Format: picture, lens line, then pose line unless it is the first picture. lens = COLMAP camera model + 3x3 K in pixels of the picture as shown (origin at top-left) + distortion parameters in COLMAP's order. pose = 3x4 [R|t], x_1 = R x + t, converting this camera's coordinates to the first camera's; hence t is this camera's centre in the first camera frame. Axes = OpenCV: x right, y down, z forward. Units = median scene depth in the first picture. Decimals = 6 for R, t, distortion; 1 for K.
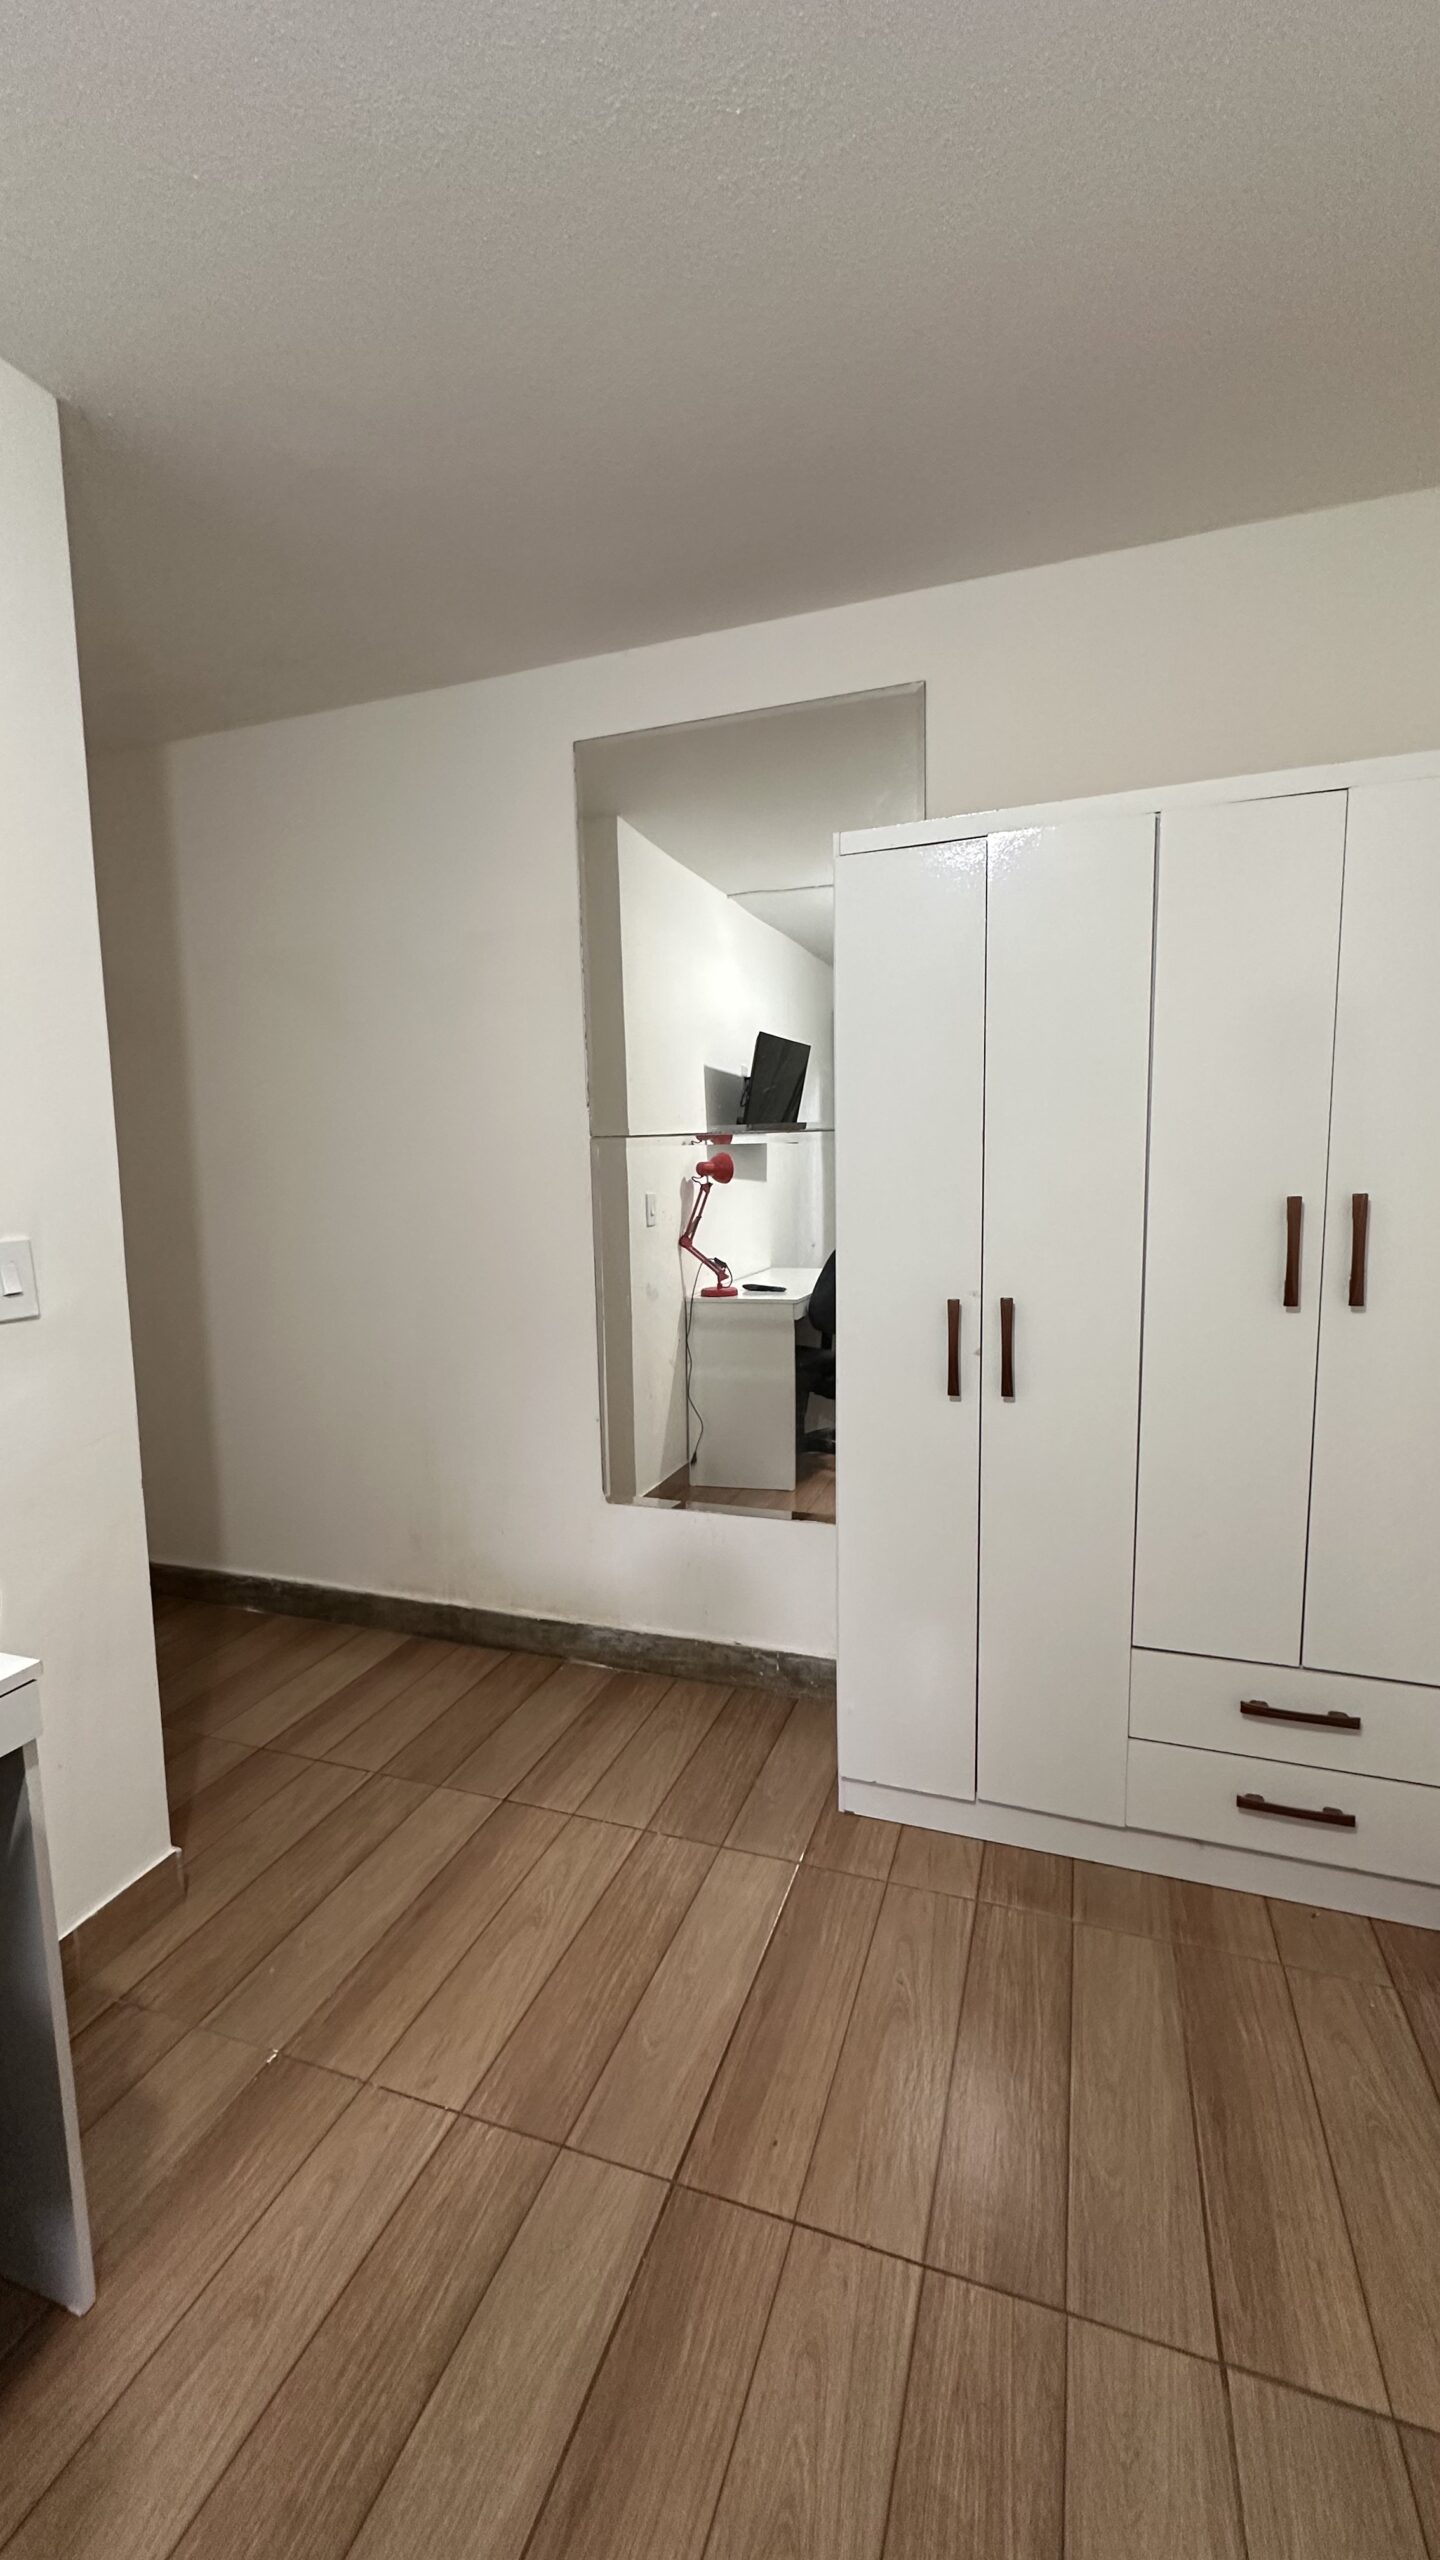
lens RADIAL K [[1019.1, 0, 729.2], [0, 1019.1, 1279.4], [0, 0, 1]] dist [-0.002204, -0.000083]
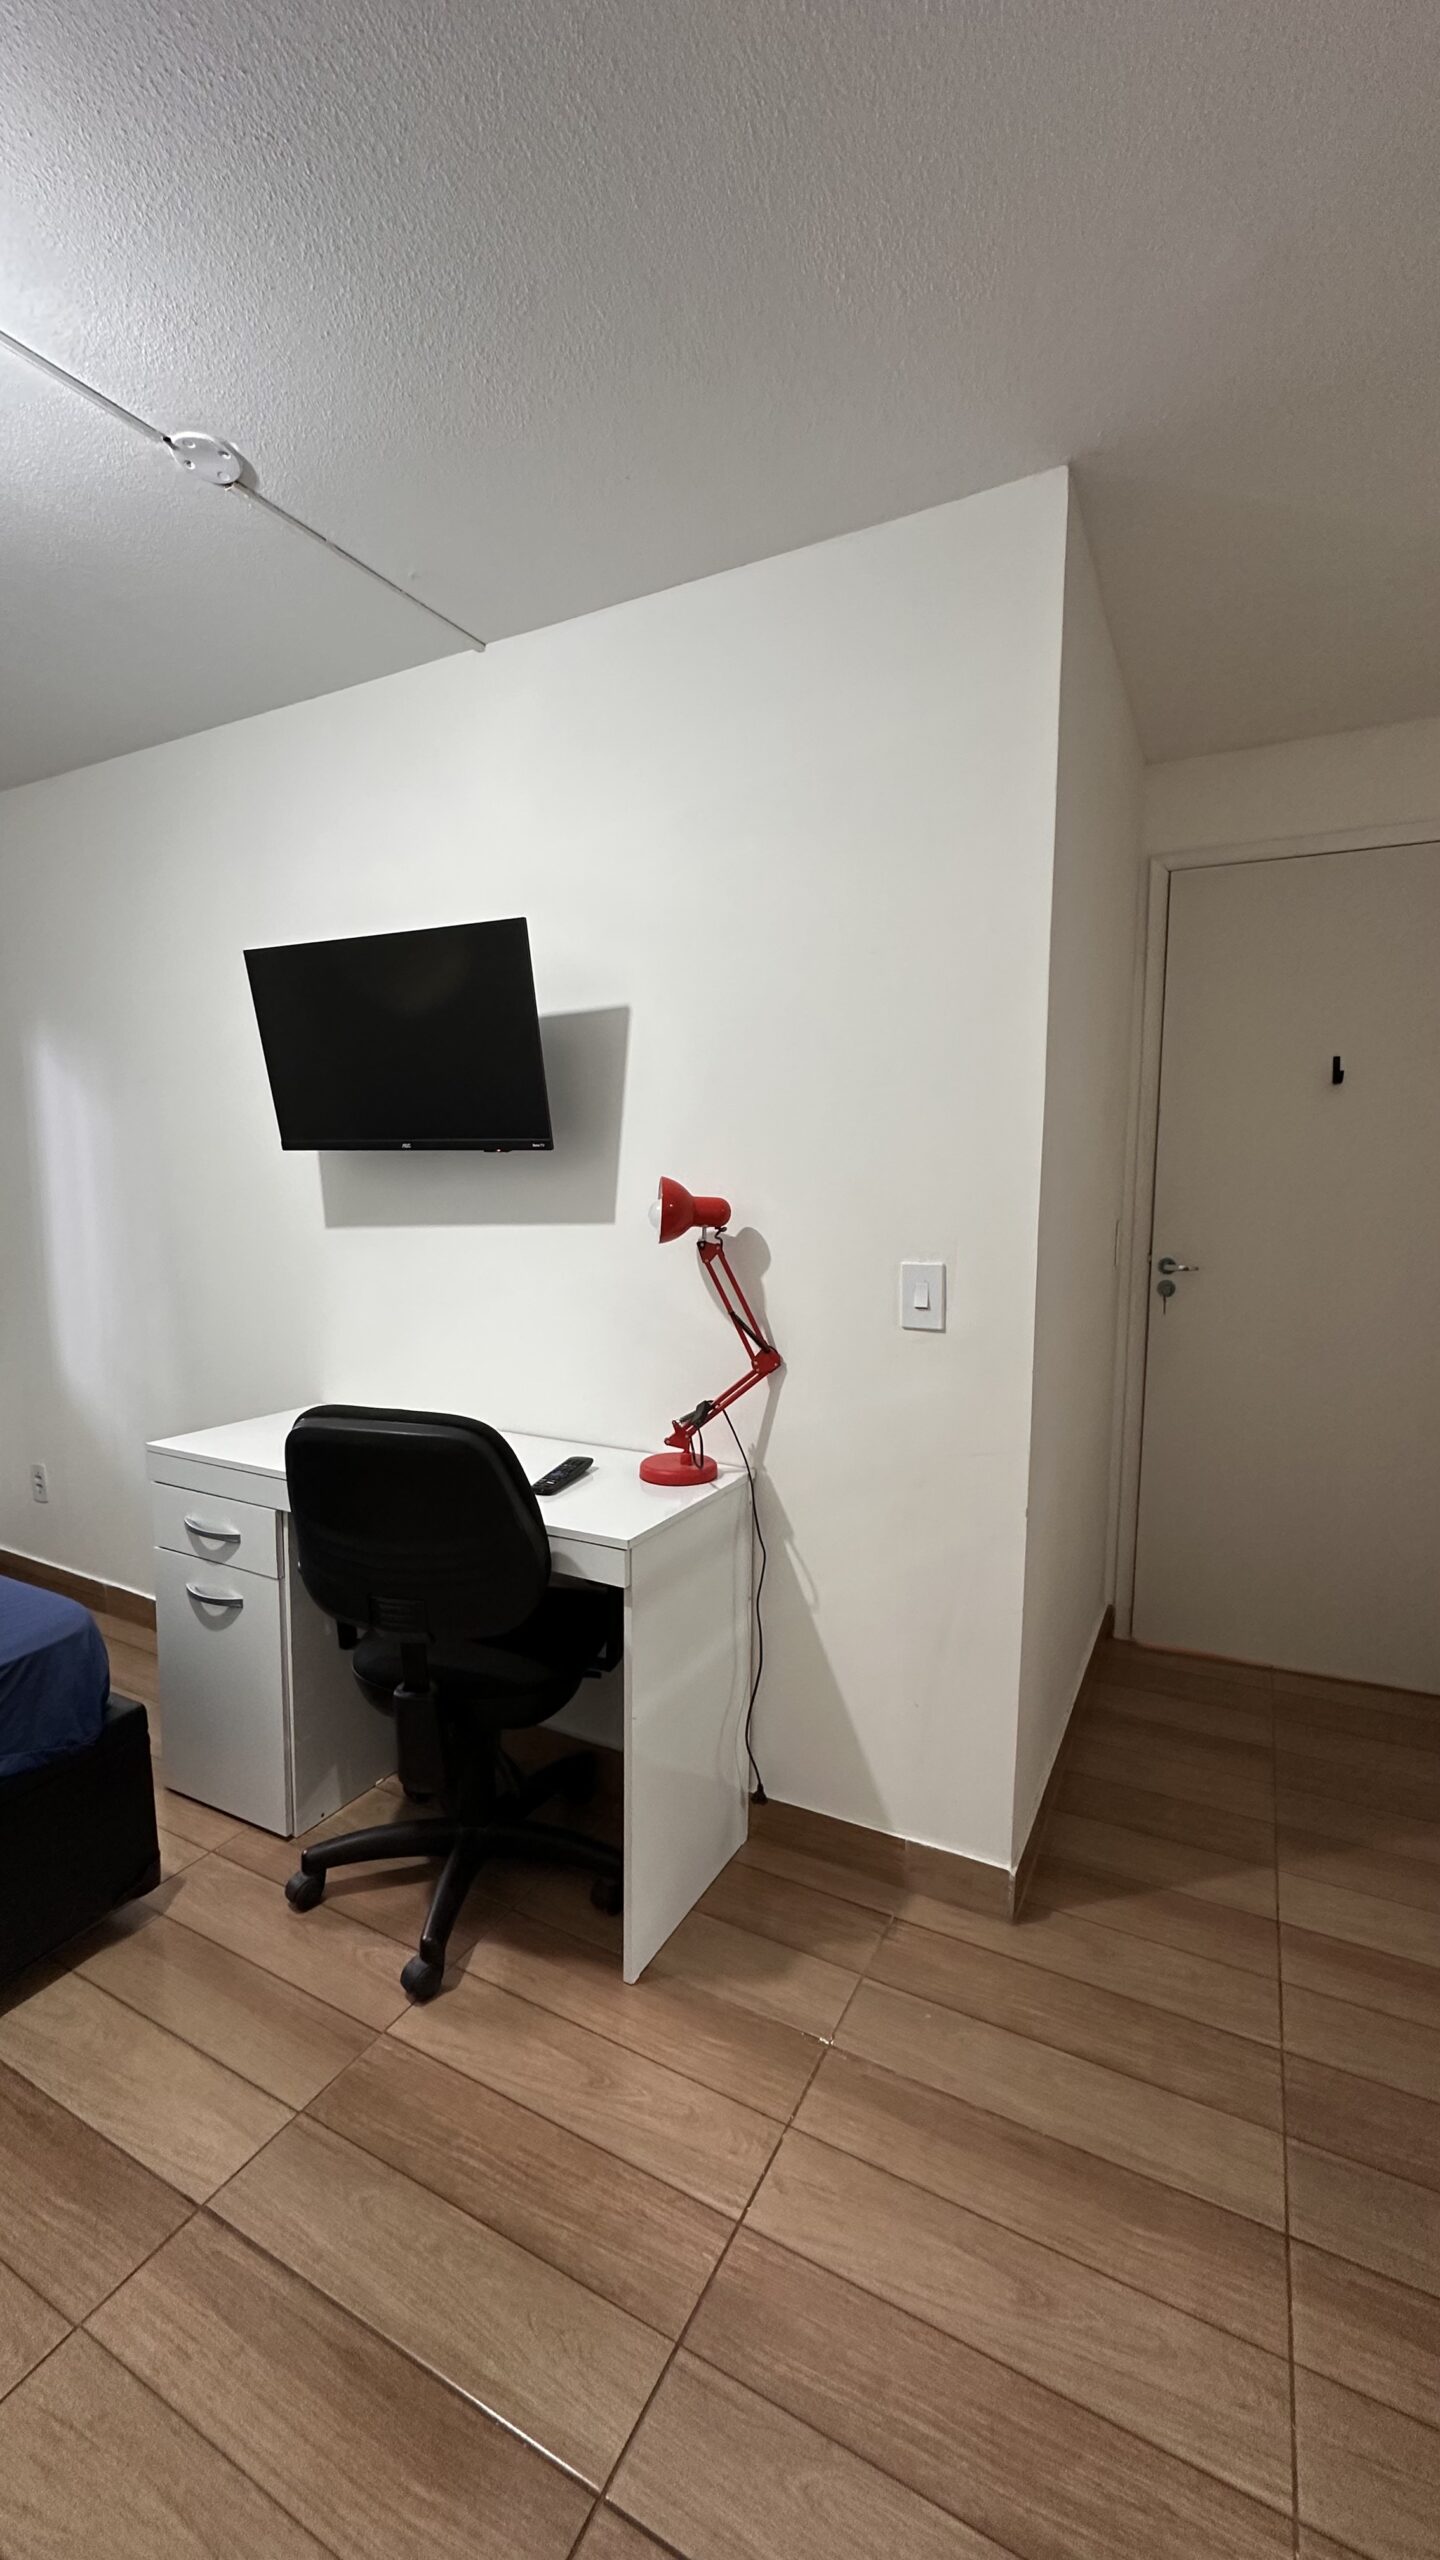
lens RADIAL K [[1019.1, 0, 716.4], [0, 1019.1, 1282.6], [0, 0, 1]] dist [-0.002204, -0.000083]
pose [[-0.151727, 0.122922, -0.980749, 0.551296], [-0.112003, 0.983708, 0.140621, -0.168682], [0.982056, 0.131183, -0.135488, 0.980487]]
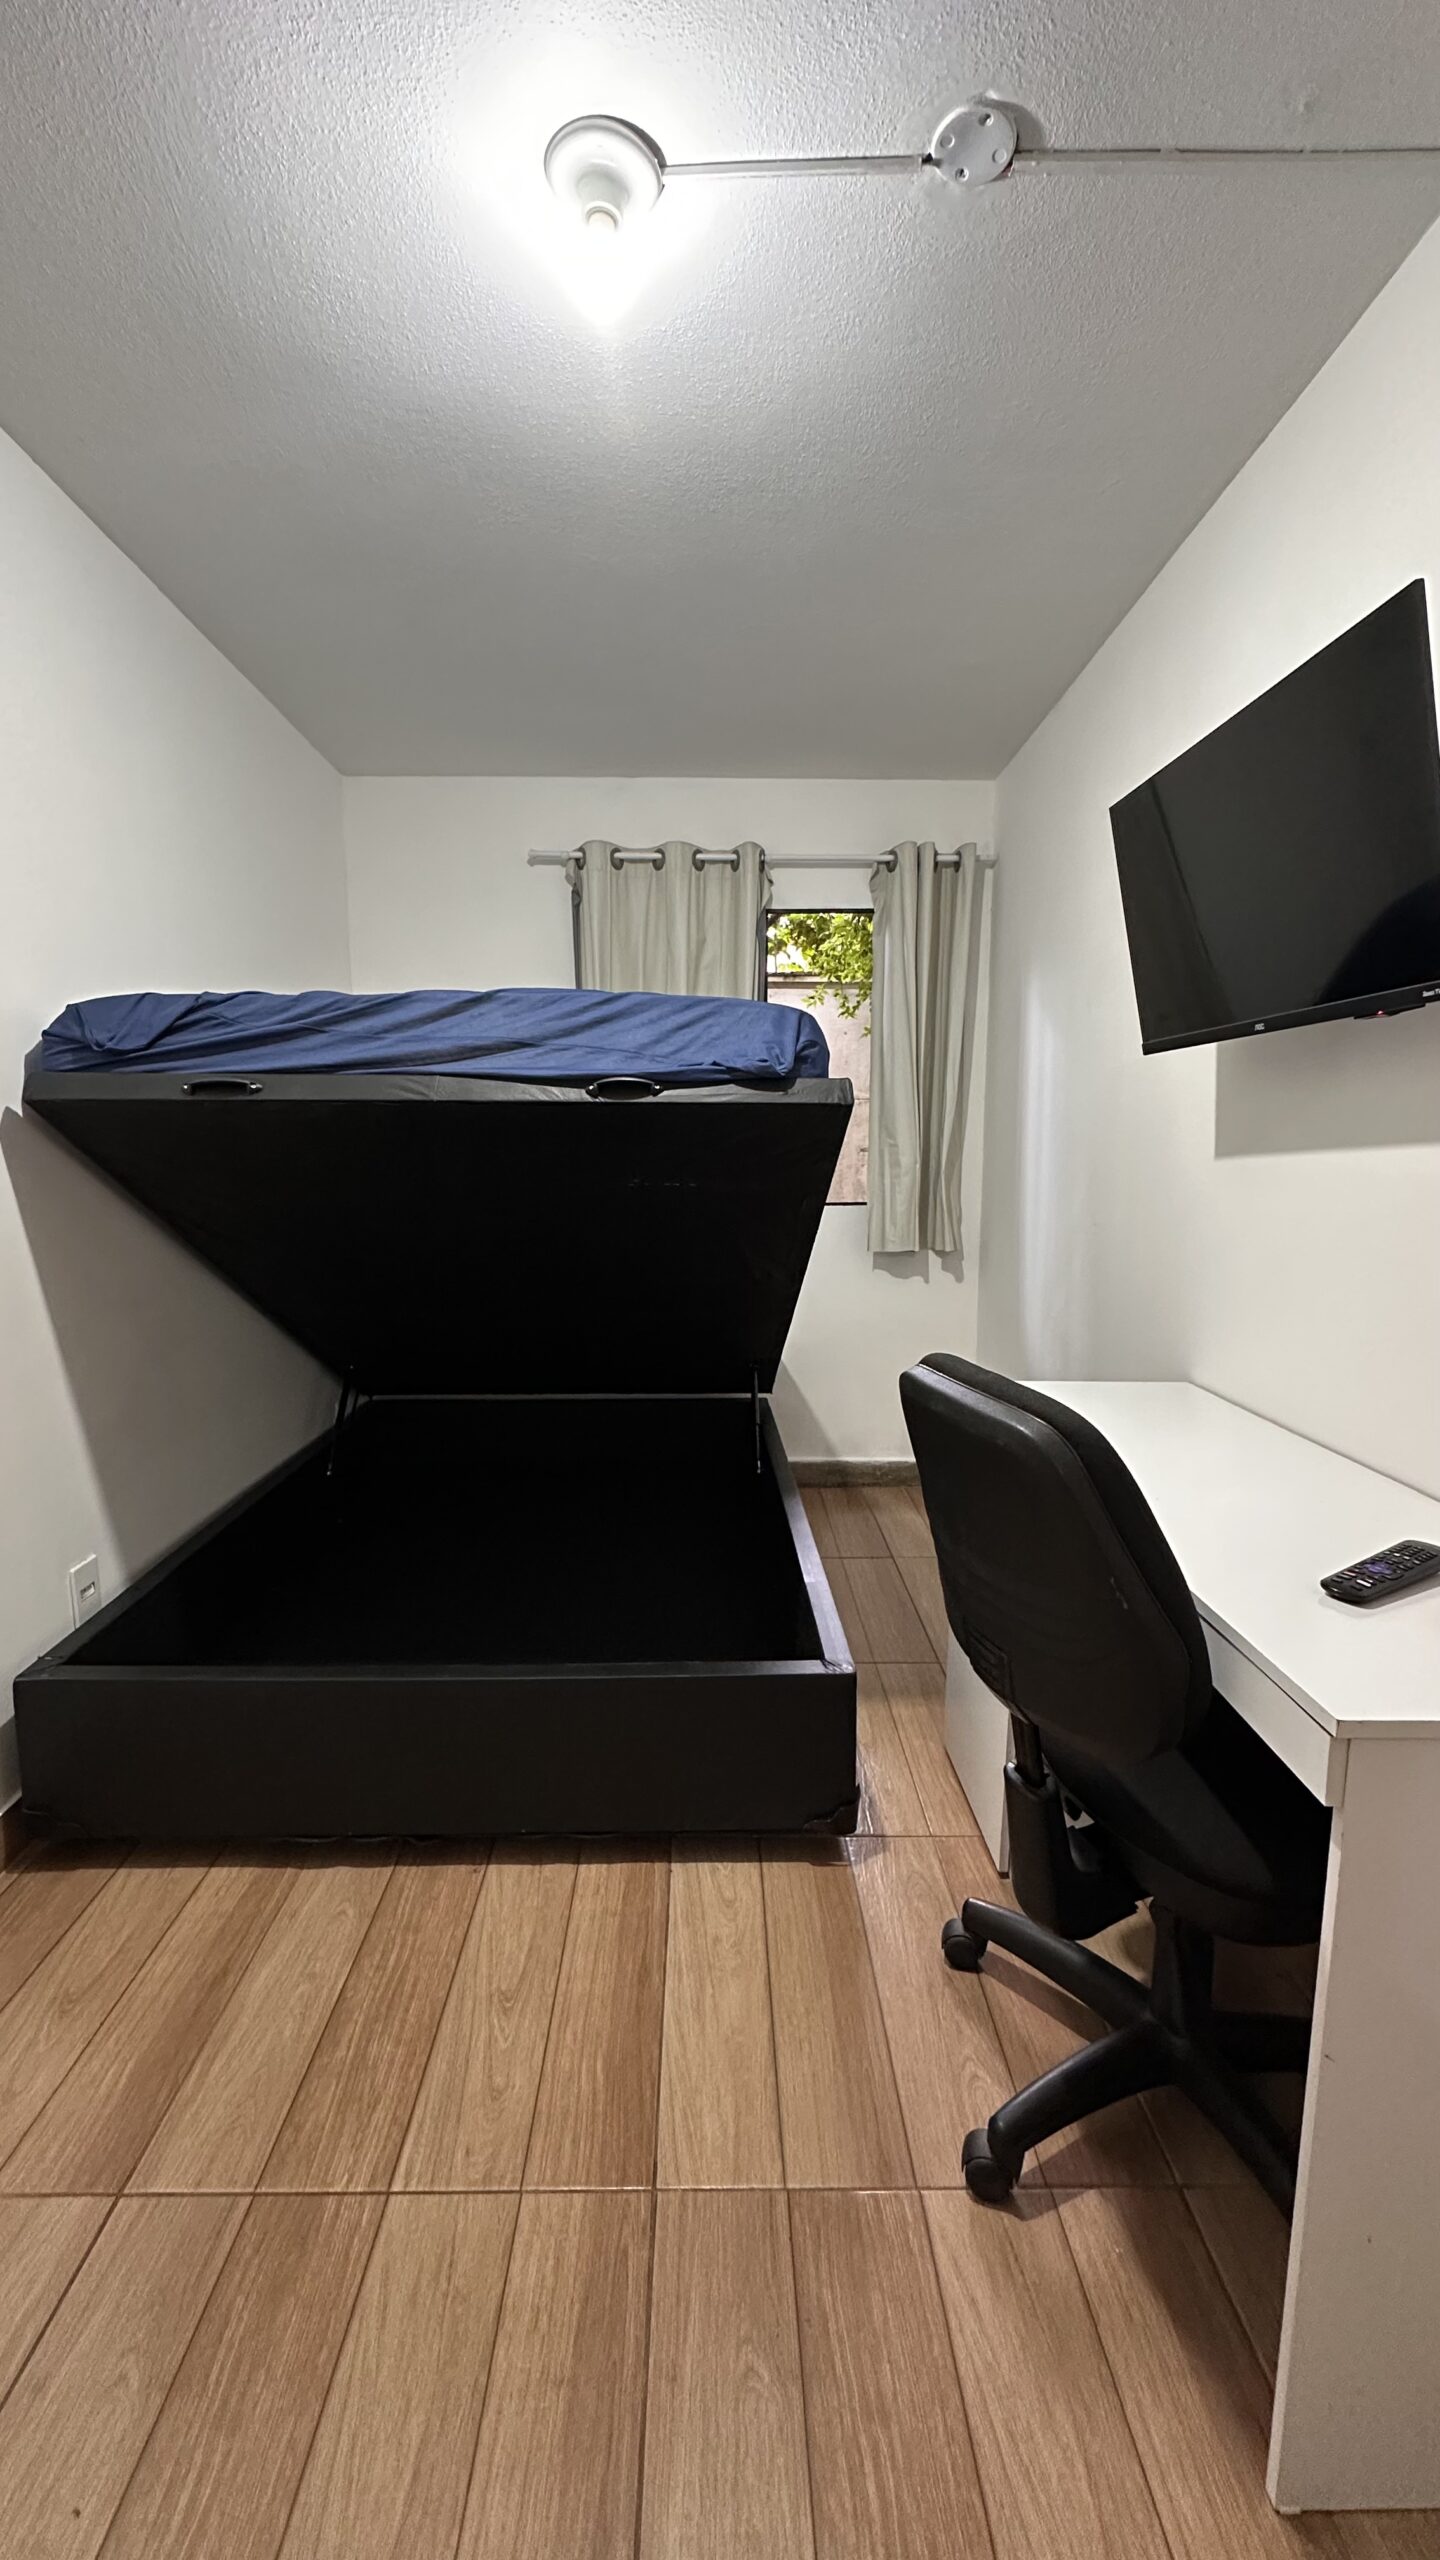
lens RADIAL K [[1019.1, 0, 728.2], [0, 1019.1, 1278.7], [0, 0, 1]] dist [-0.002204, -0.000083]
pose [[-0.938416, 0.058990, -0.340434, 0.098438], [-0.024671, 0.971362, 0.236321, -0.101611], [0.344625, 0.230166, -0.910086, 1.092071]]
